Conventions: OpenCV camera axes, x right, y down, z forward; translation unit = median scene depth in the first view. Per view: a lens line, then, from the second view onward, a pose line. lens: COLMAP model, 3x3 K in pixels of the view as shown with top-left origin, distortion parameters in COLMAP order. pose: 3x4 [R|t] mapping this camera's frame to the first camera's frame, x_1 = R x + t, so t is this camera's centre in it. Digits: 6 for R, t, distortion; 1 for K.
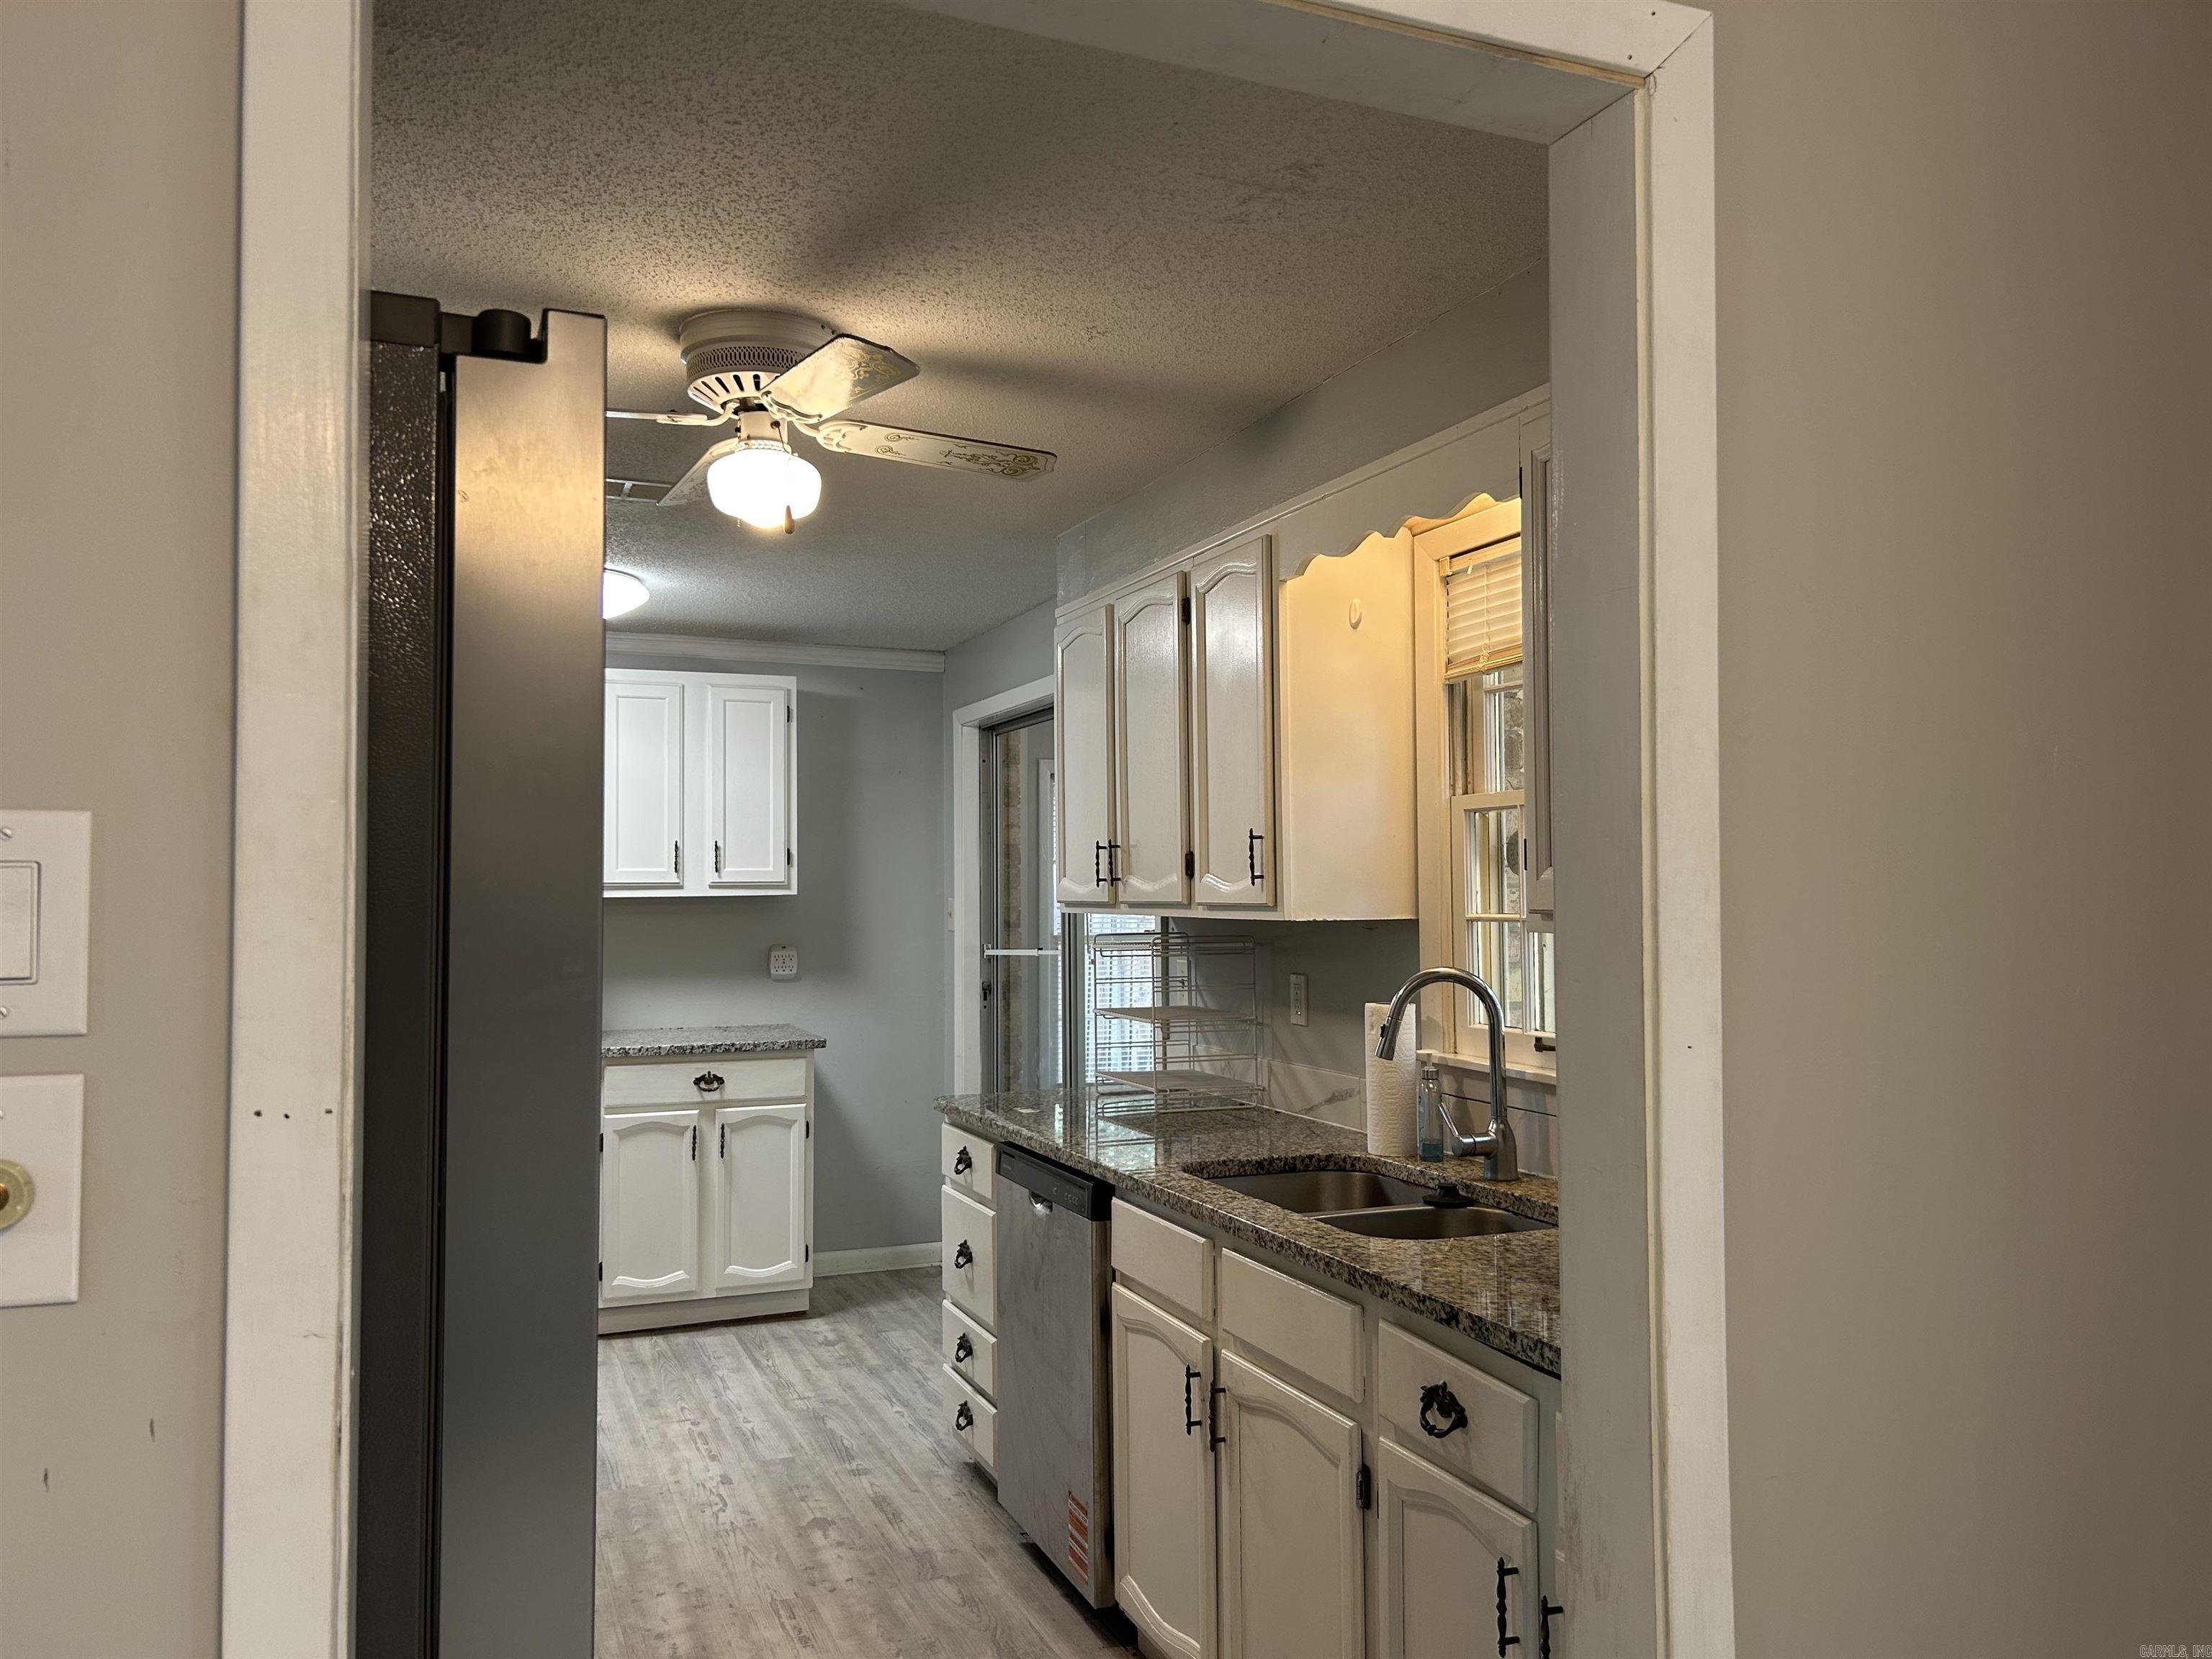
lens RADIAL K [[1666.1, 0, 1109.1], [0, 1666.1, 836.3], [0, 0, 1]] dist [0.032862, -0.015962]
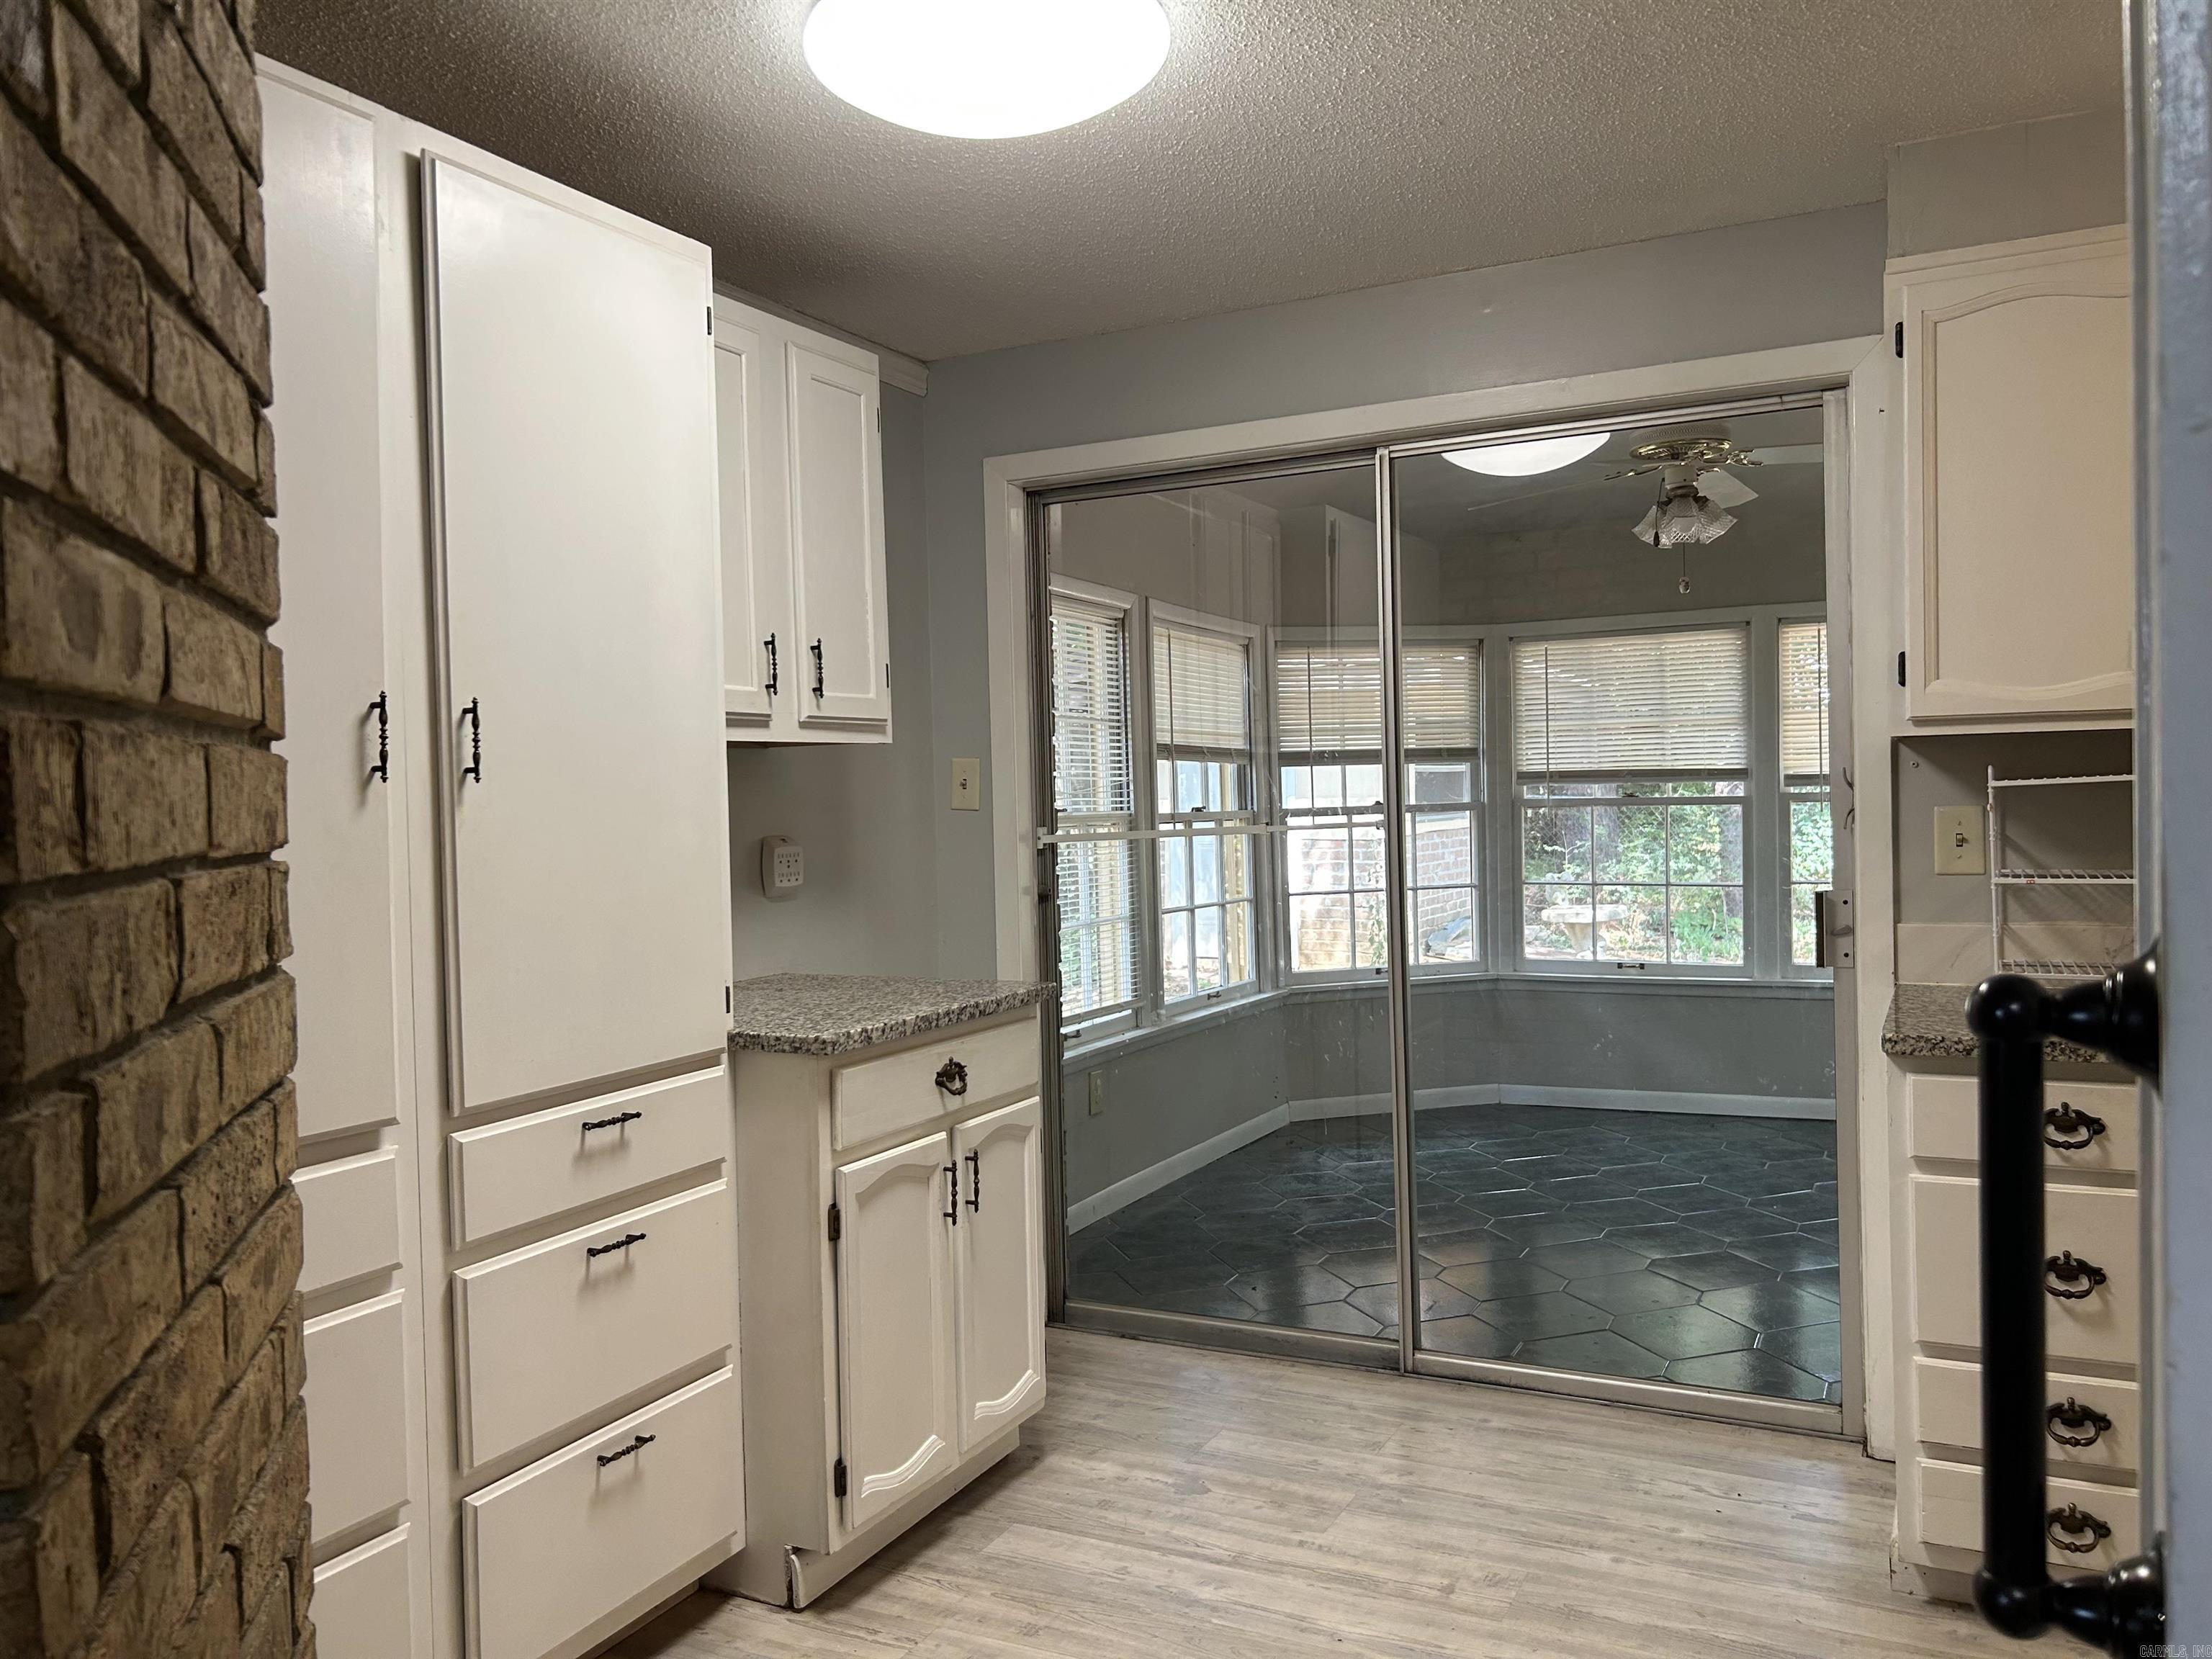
lens RADIAL K [[1666.1, 0, 1106.4], [0, 1666.1, 828.3], [0, 0, 1]] dist [0.032862, -0.015962]
pose [[0.751916, -0.027267, 0.658695, -0.560020], [0.001293, 0.999203, 0.039886, 0.045633], [-0.659258, -0.029140, 0.751352, 0.569709]]
